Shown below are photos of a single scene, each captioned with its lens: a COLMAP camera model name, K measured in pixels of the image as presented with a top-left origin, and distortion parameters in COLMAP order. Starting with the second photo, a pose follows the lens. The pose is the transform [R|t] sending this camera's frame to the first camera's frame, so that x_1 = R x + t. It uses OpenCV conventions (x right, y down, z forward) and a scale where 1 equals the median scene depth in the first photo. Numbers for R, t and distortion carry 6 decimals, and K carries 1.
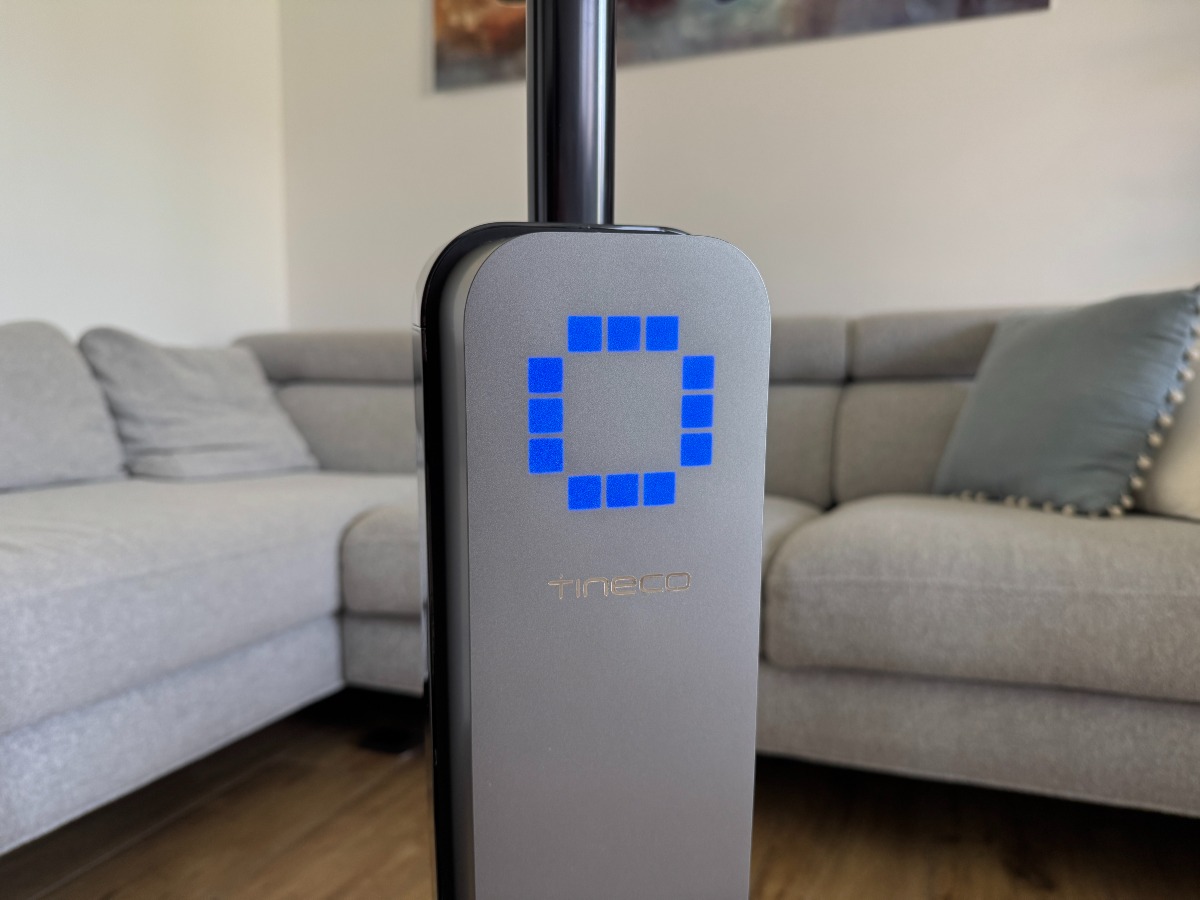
lens RADIAL K [[876.2, 0, 595.9], [0, 876.2, 449.1], [0, 0, 1]] dist [-0.021793, -0.003573]
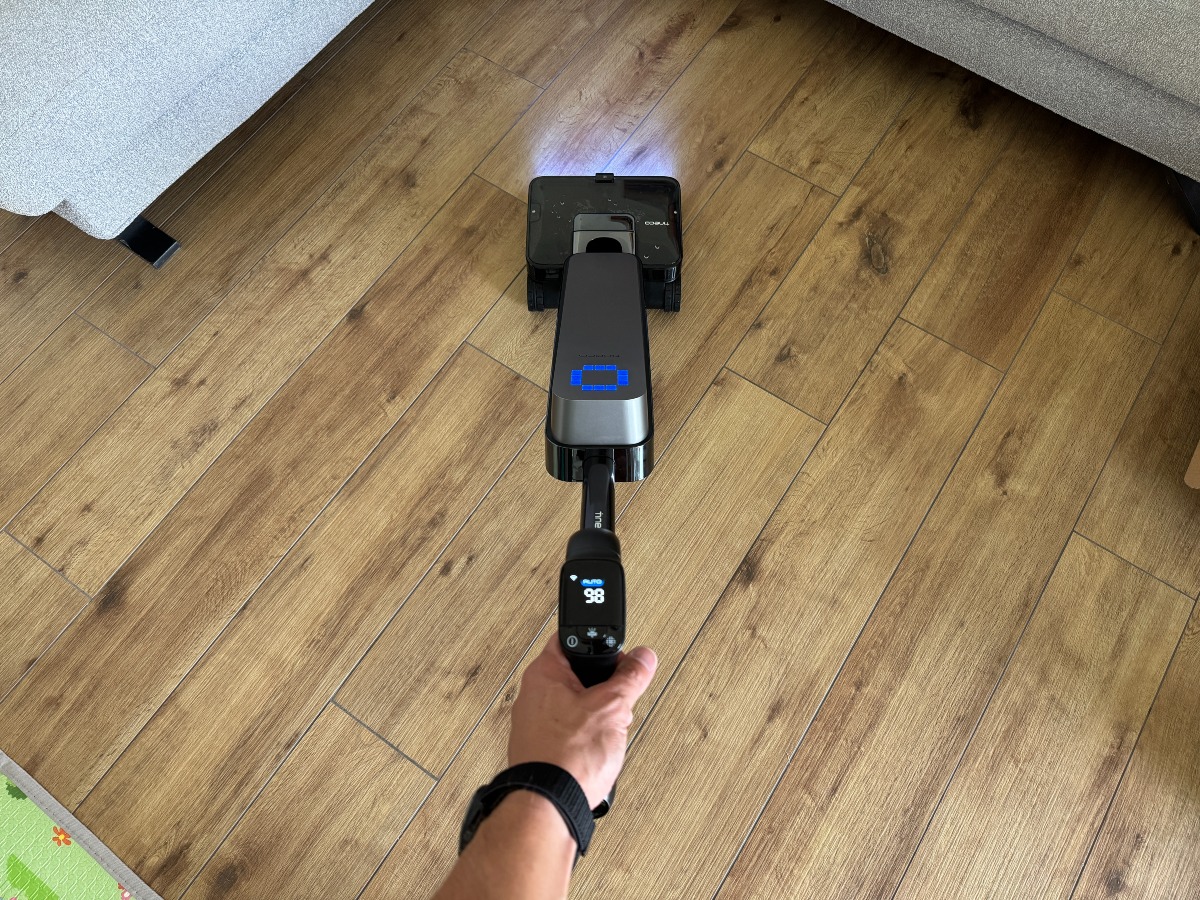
lens RADIAL K [[742.0, 0, 600.9], [0, 742.0, 484.7], [0, 0, 1]] dist [0.114647, -0.169901]
pose [[0.977992, 0.198713, -0.063606, 0.063535], [-0.022516, 0.403587, 0.914664, -0.407415], [0.207426, -0.893102, 0.399179, -0.235246]]
